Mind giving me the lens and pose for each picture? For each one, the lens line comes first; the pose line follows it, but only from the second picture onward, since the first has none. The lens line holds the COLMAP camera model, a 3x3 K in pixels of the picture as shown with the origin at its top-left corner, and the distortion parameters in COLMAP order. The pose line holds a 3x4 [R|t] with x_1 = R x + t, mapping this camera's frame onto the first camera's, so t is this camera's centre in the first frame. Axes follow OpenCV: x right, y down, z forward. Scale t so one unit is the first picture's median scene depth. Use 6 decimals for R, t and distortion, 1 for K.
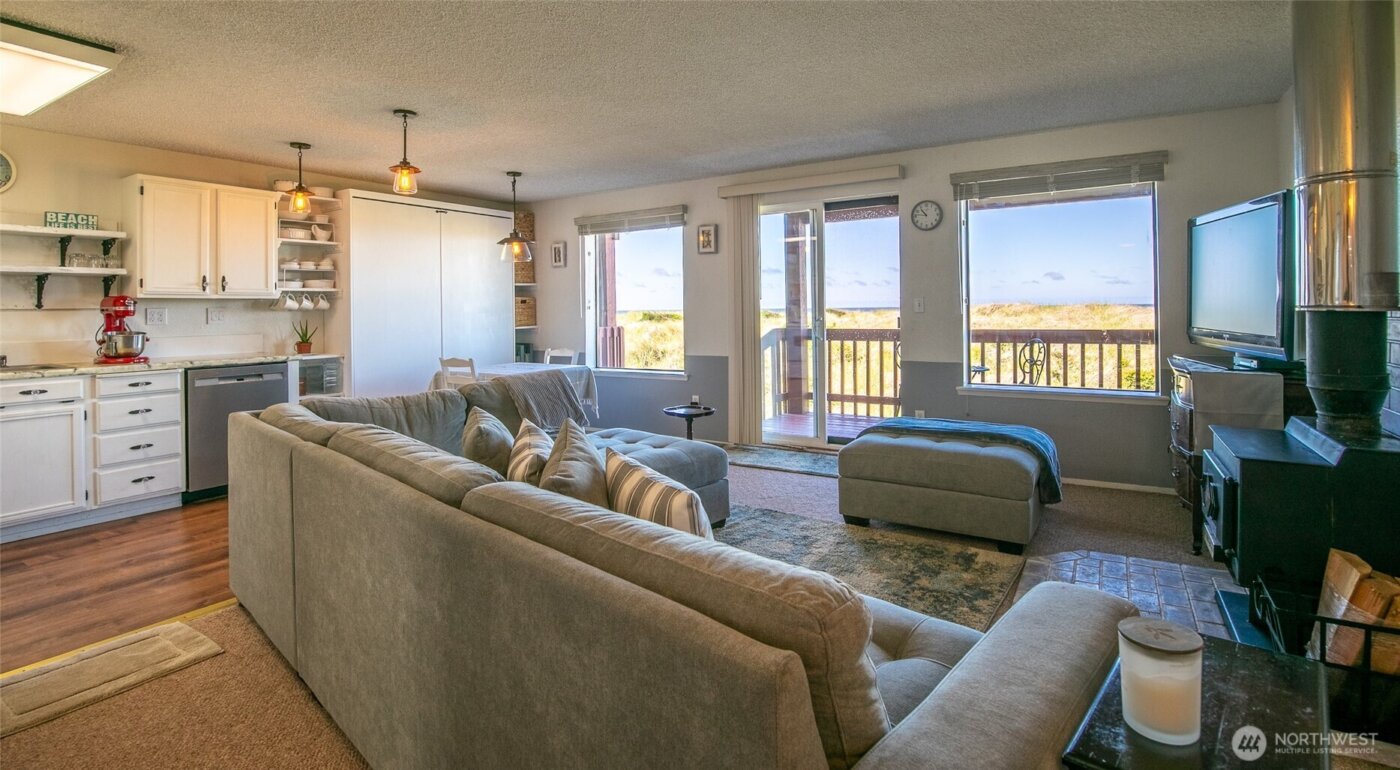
lens RADIAL K [[658.4, 0, 709.9], [0, 658.4, 311.6], [0, 0, 1]] dist [-0.023390, -0.000022]
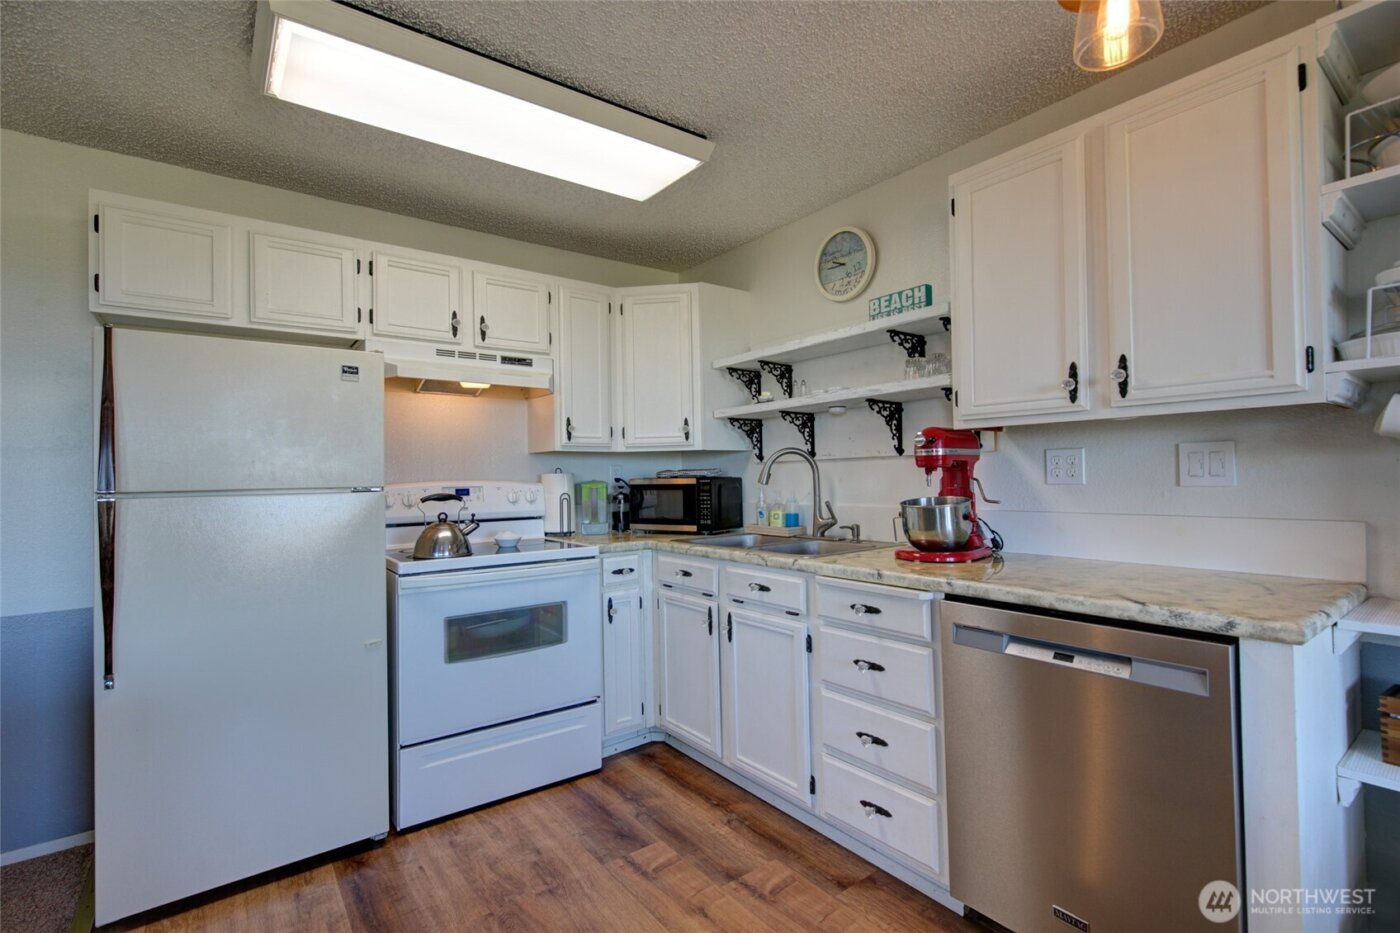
lens RADIAL K [[641.9, 0, 700.0], [0, 641.9, 466.5], [0, 0, 1]] dist [0.001435, 0.000173]
pose [[-0.361639, 0.005125, -0.932304, -0.301465], [0.021097, 0.999774, -0.002687, 0.003202], [0.932079, -0.020640, -0.361666, 0.826894]]
